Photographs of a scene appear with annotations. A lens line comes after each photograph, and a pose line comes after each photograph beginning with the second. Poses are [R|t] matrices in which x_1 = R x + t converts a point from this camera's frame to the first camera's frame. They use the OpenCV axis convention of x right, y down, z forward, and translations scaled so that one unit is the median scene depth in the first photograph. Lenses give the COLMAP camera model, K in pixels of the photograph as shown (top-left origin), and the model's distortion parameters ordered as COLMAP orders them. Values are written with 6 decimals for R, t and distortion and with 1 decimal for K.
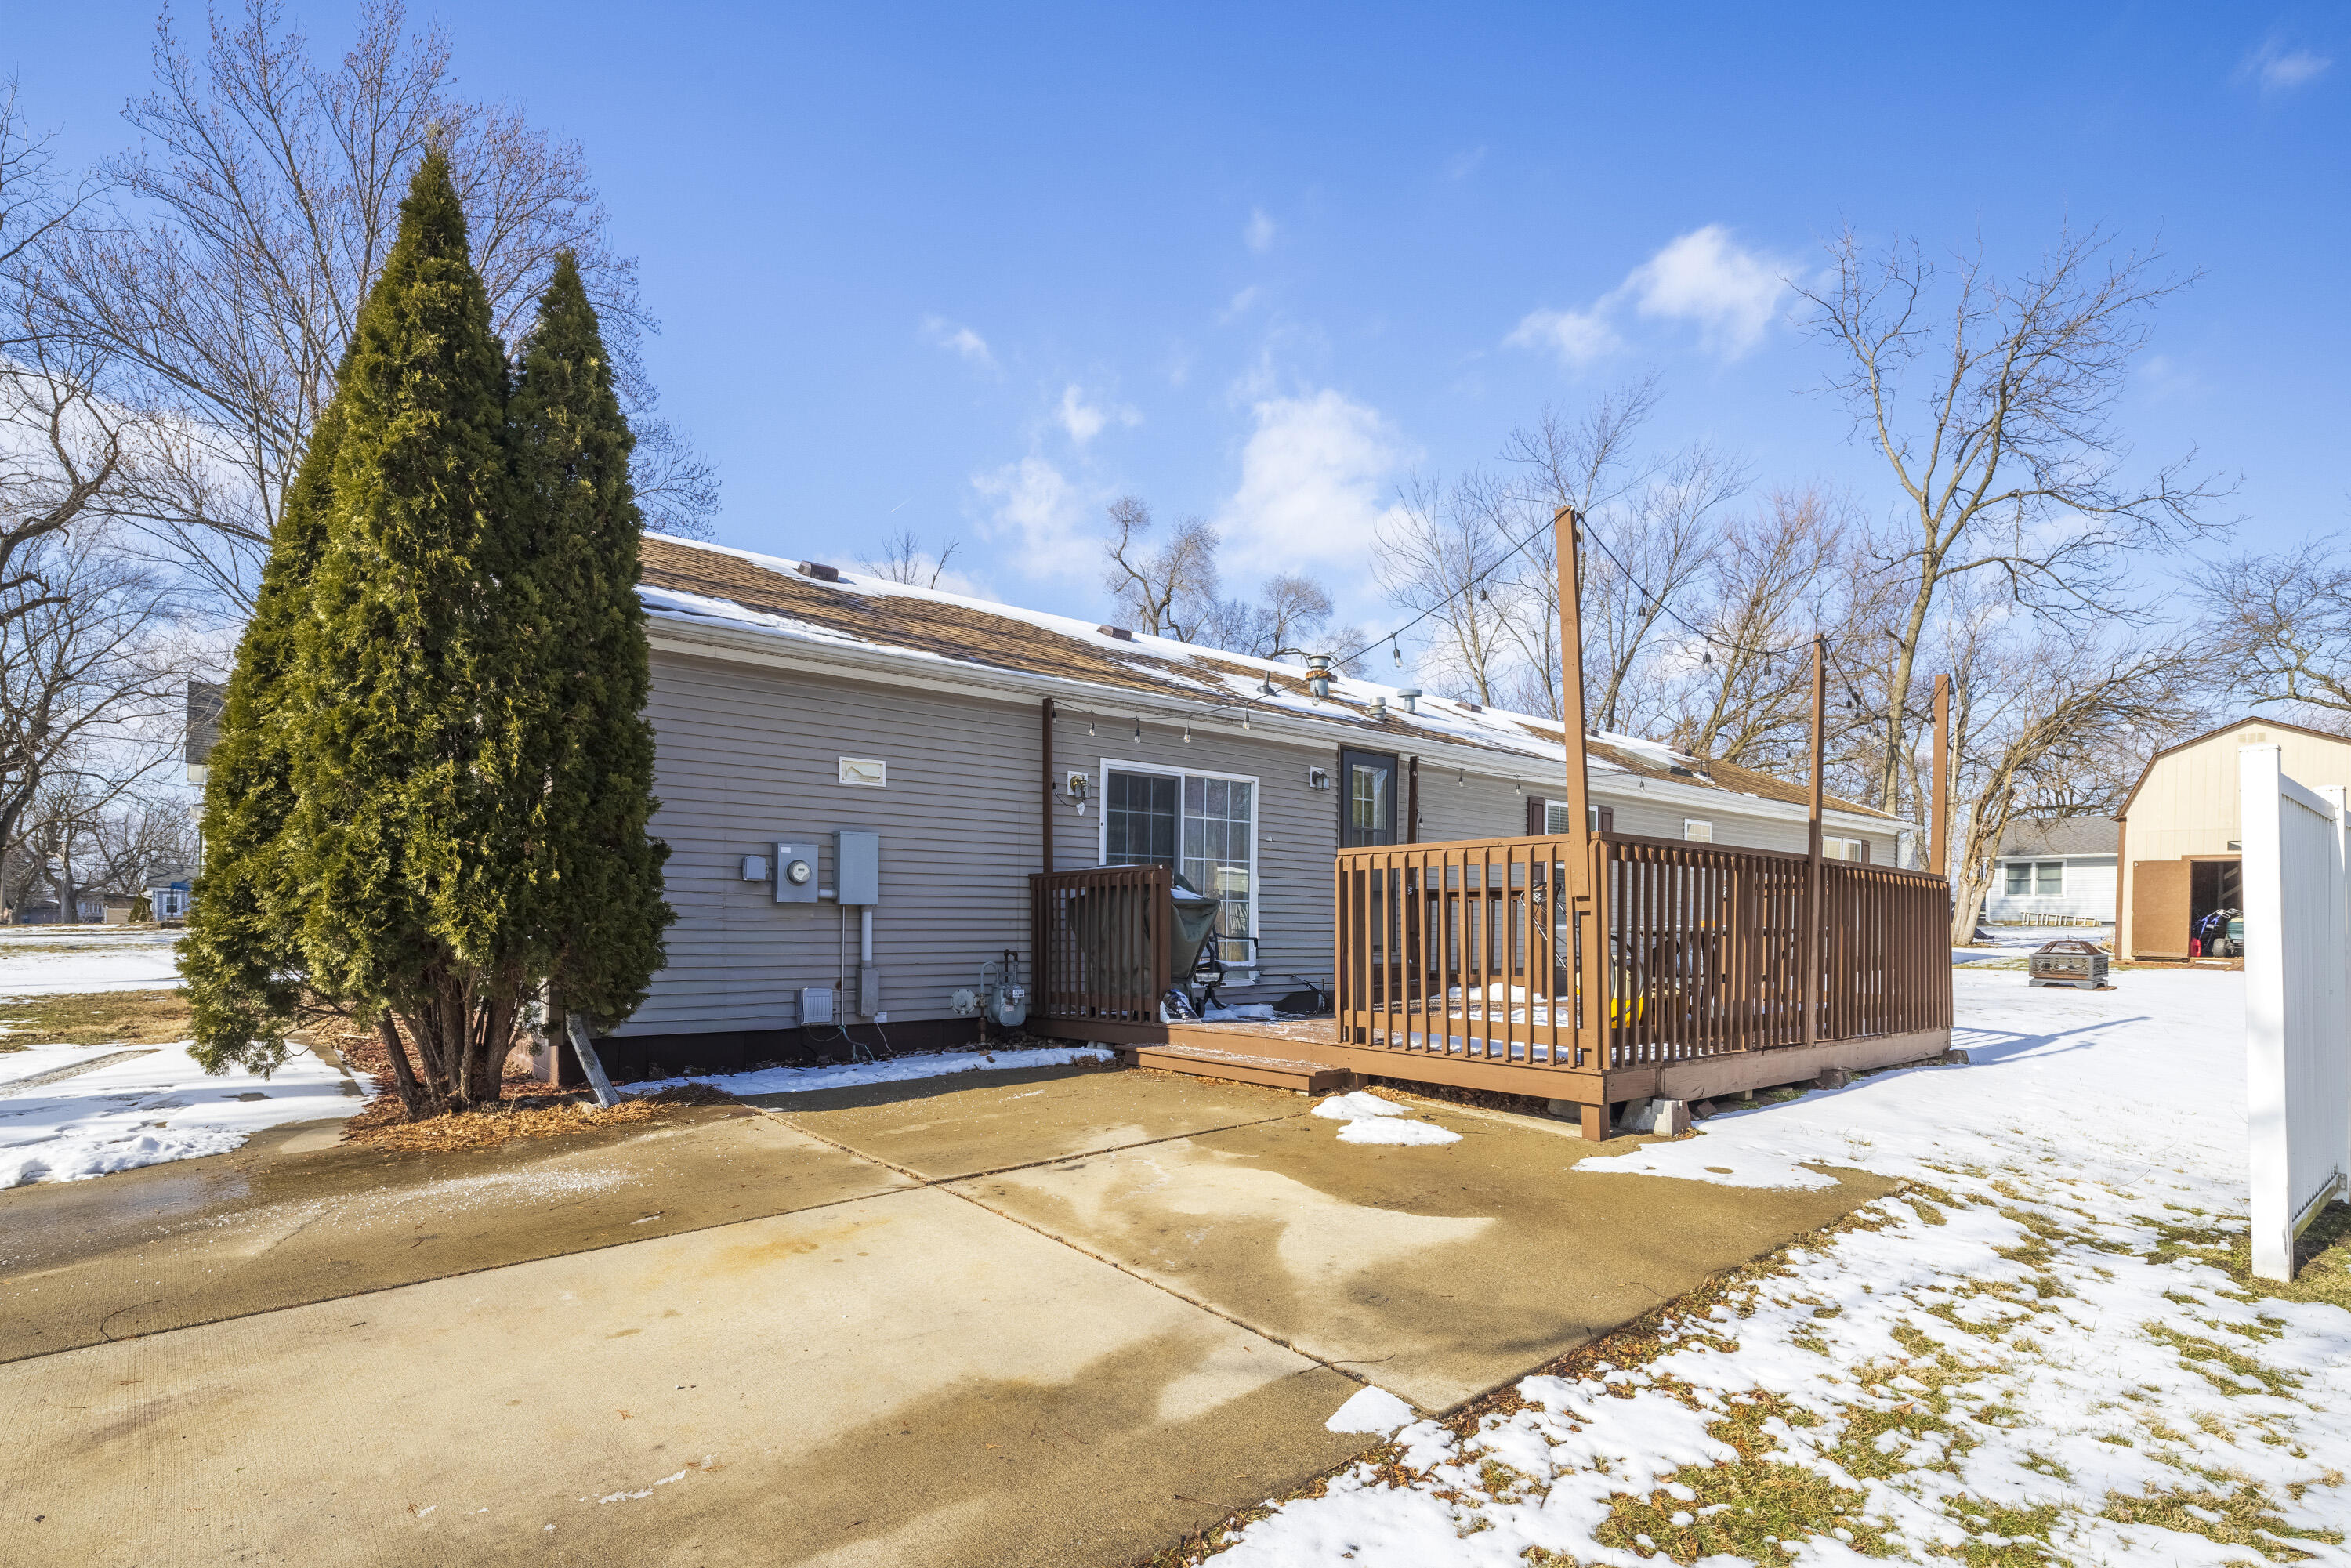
lens RADIAL K [[1136.0, 0, 1155.0], [0, 1136.0, 917.8], [0, 0, 1]] dist [0.004067, -0.004498]
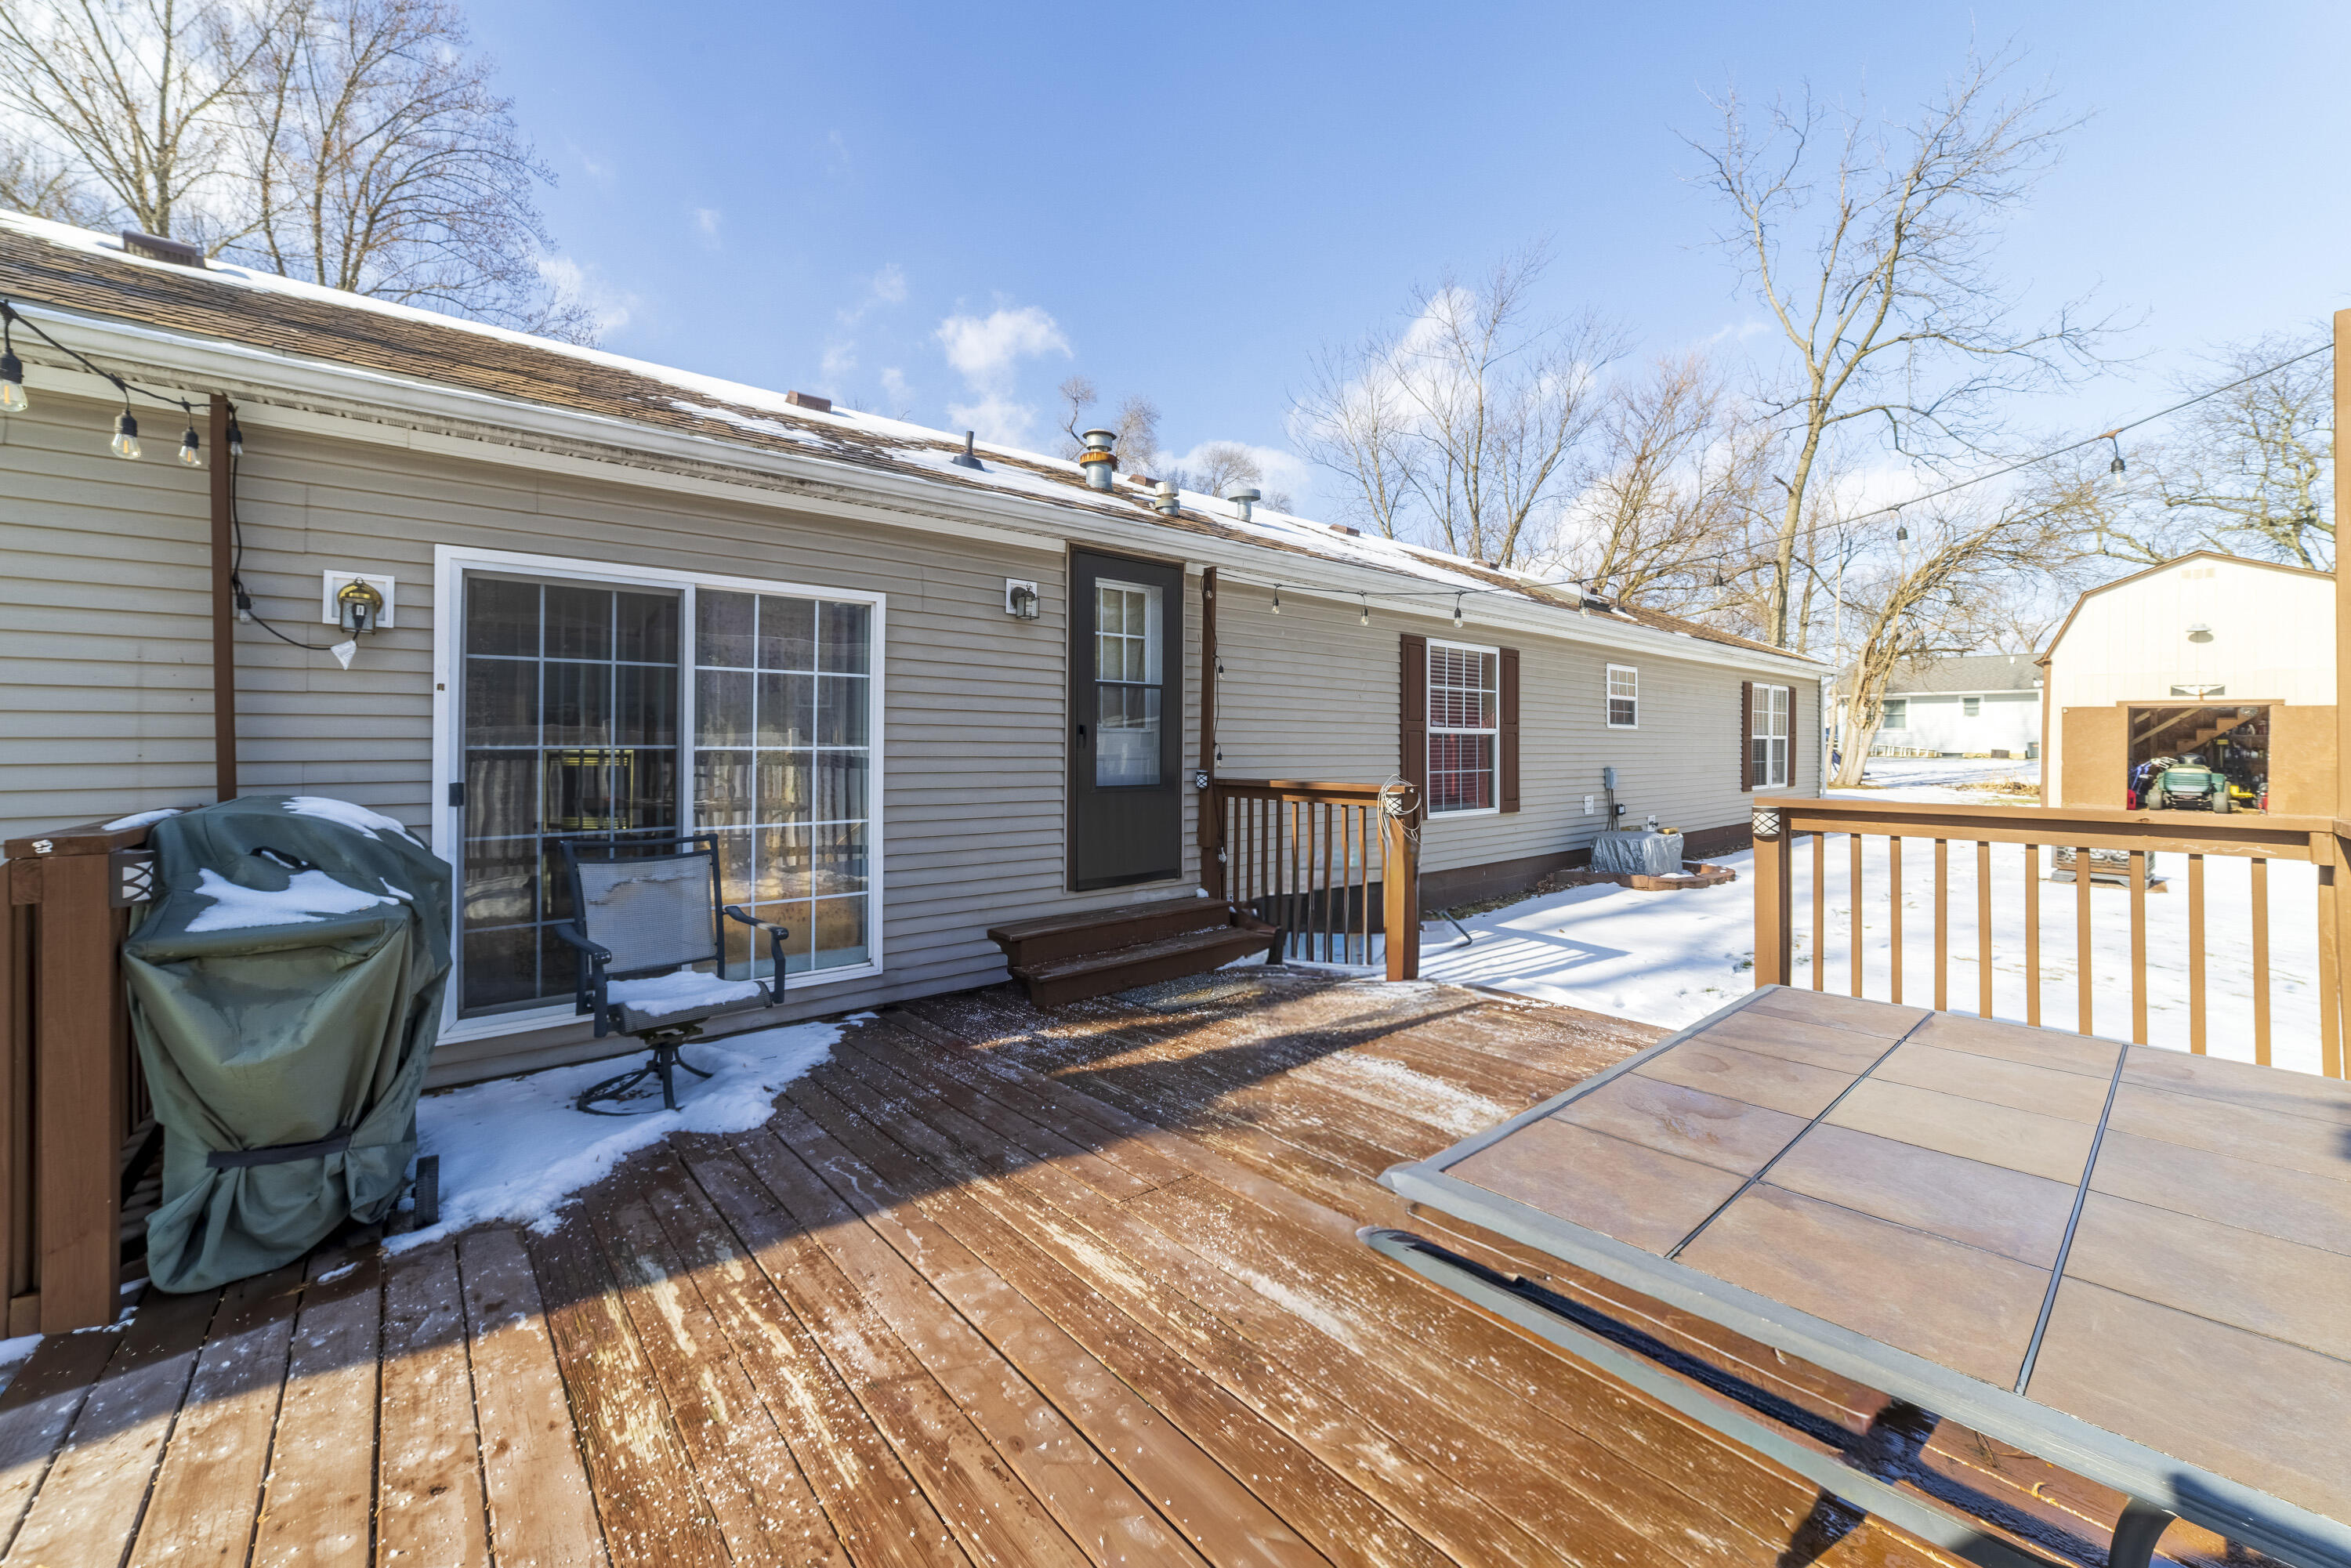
lens RADIAL K [[900.1, 0, 1161.5], [0, 900.1, 730.3], [0, 0, 1]] dist [-0.013758, 0.002473]
pose [[0.999898, -0.003440, 0.013878, 0.194011], [0.003574, 0.999947, -0.009637, -0.047131], [-0.013844, 0.009686, 0.999857, 0.499705]]
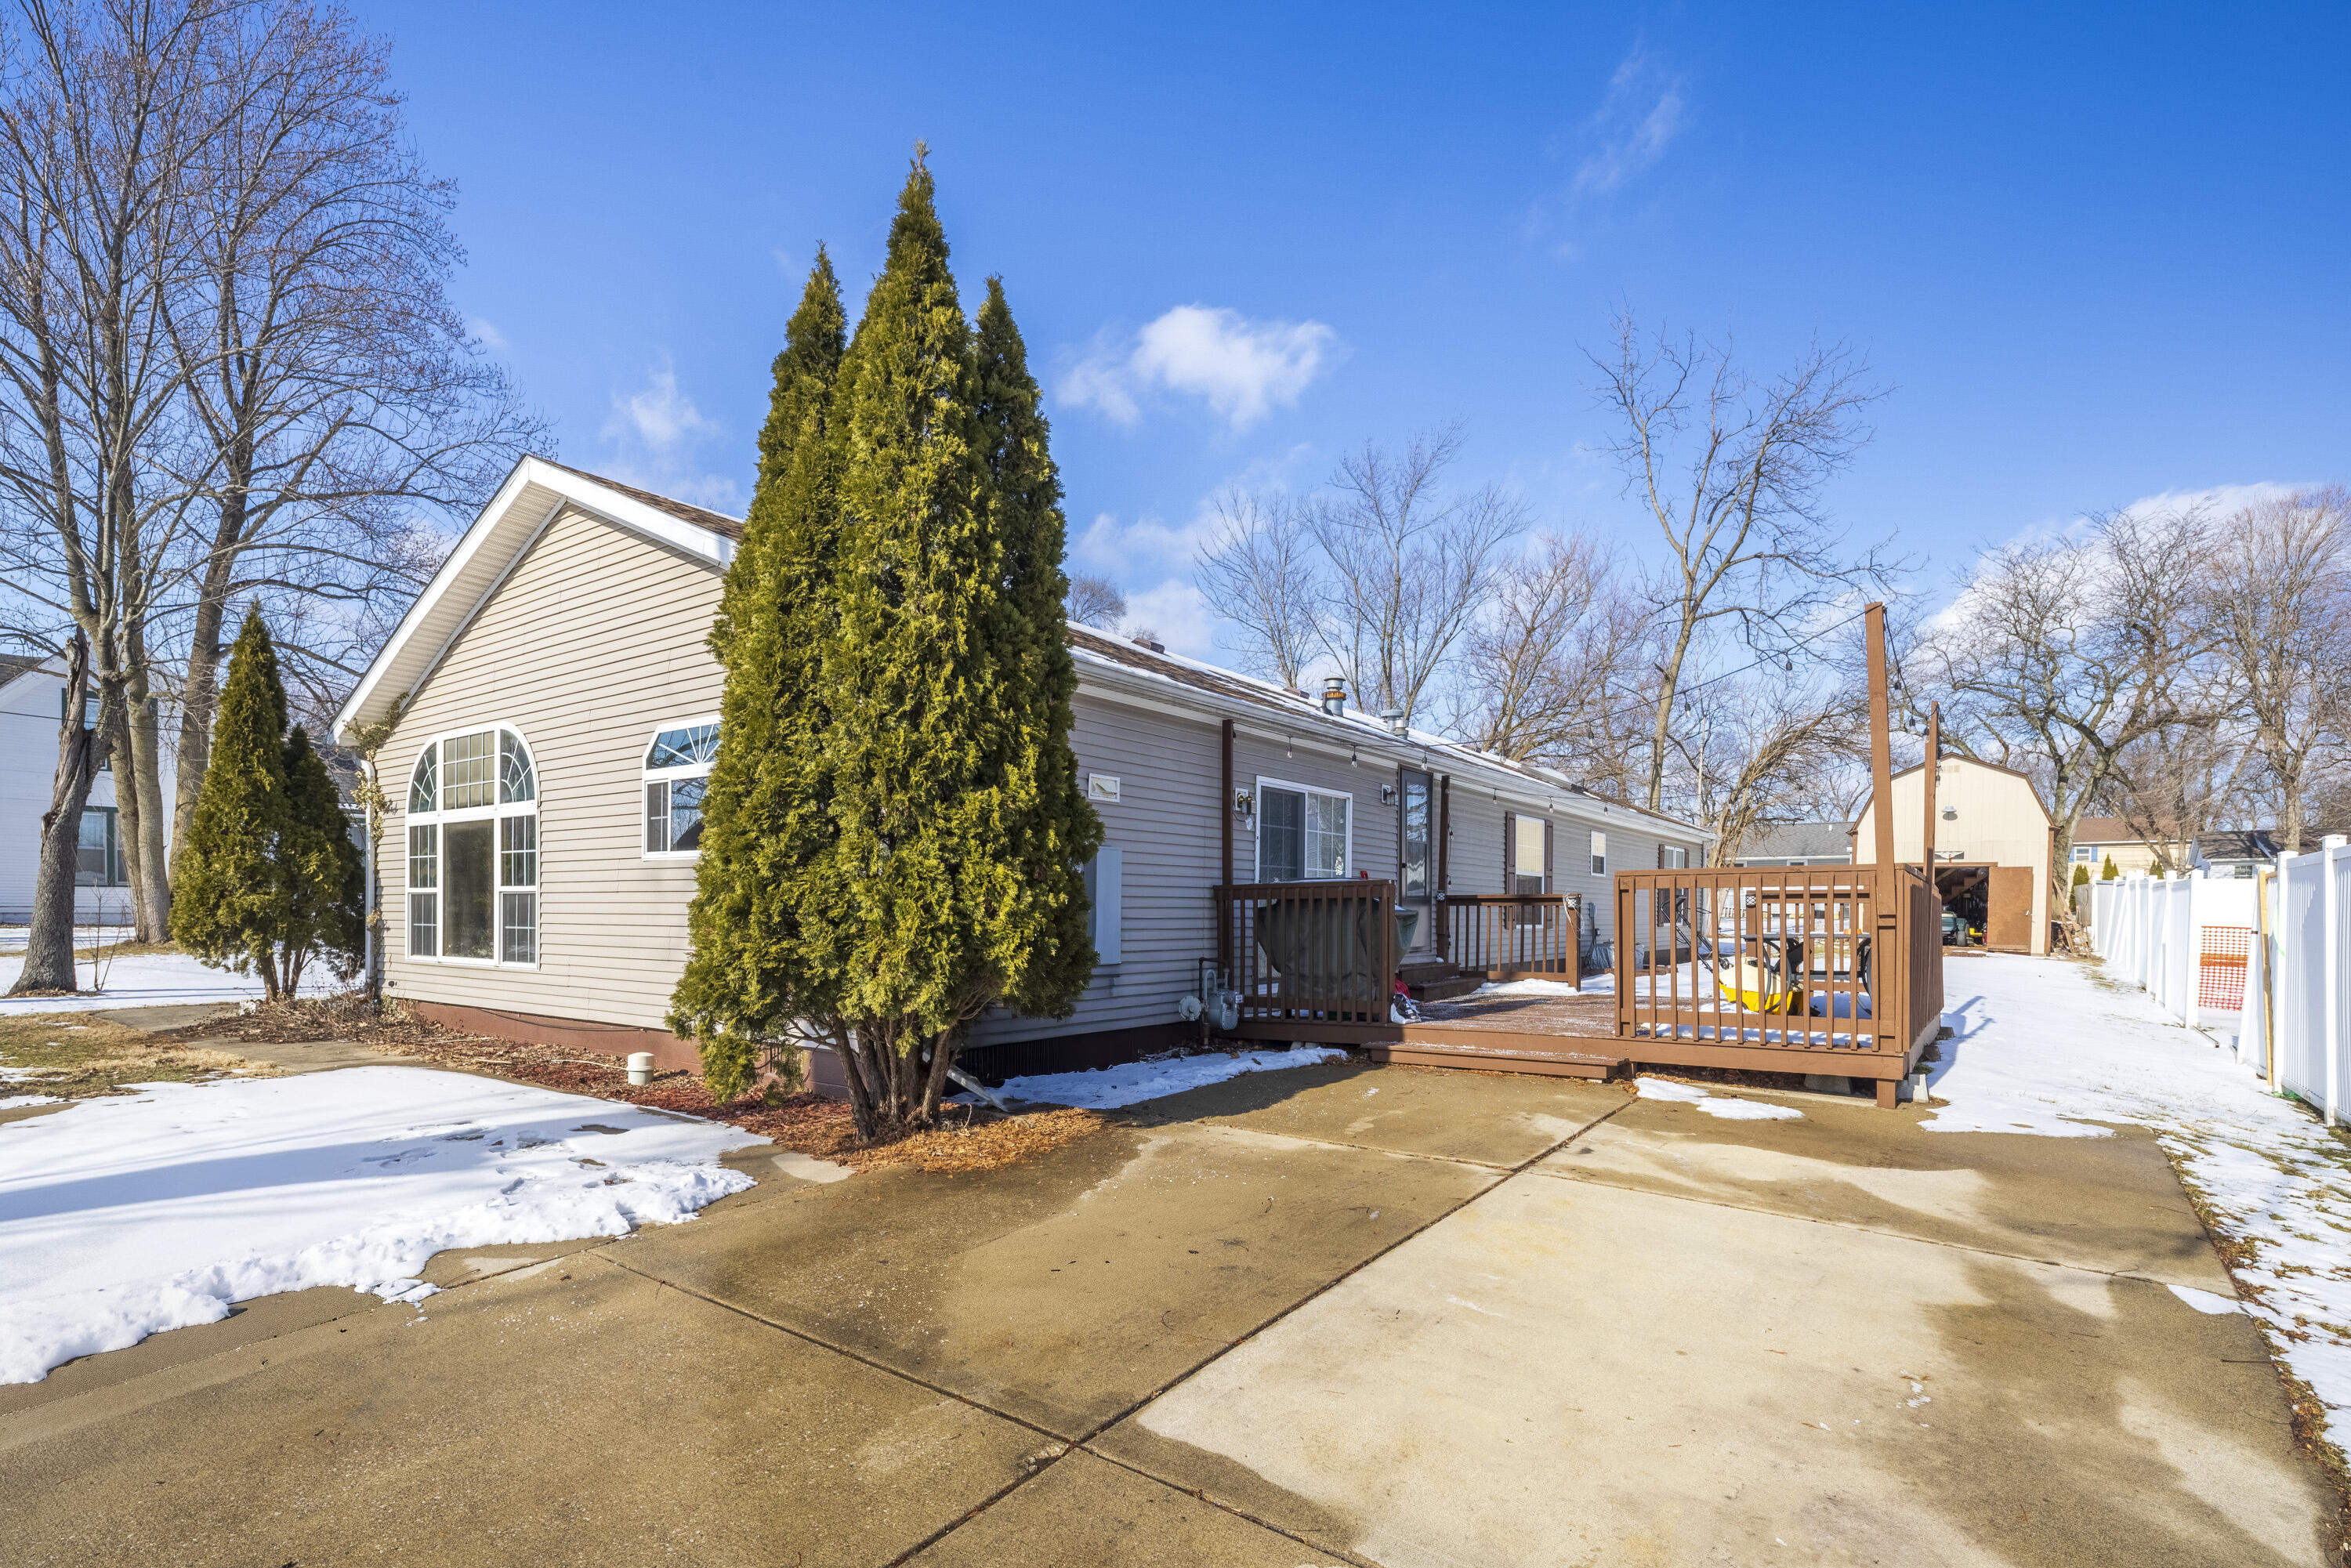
lens RADIAL K [[1136.0, 0, 1155.4], [0, 1136.0, 925.5], [0, 0, 1]] dist [0.004067, -0.004498]
pose [[0.970727, -0.006843, 0.240087, -0.314782], [0.003629, 0.999898, 0.013826, -0.012173], [-0.240157, -0.012550, 0.970653, -0.011178]]
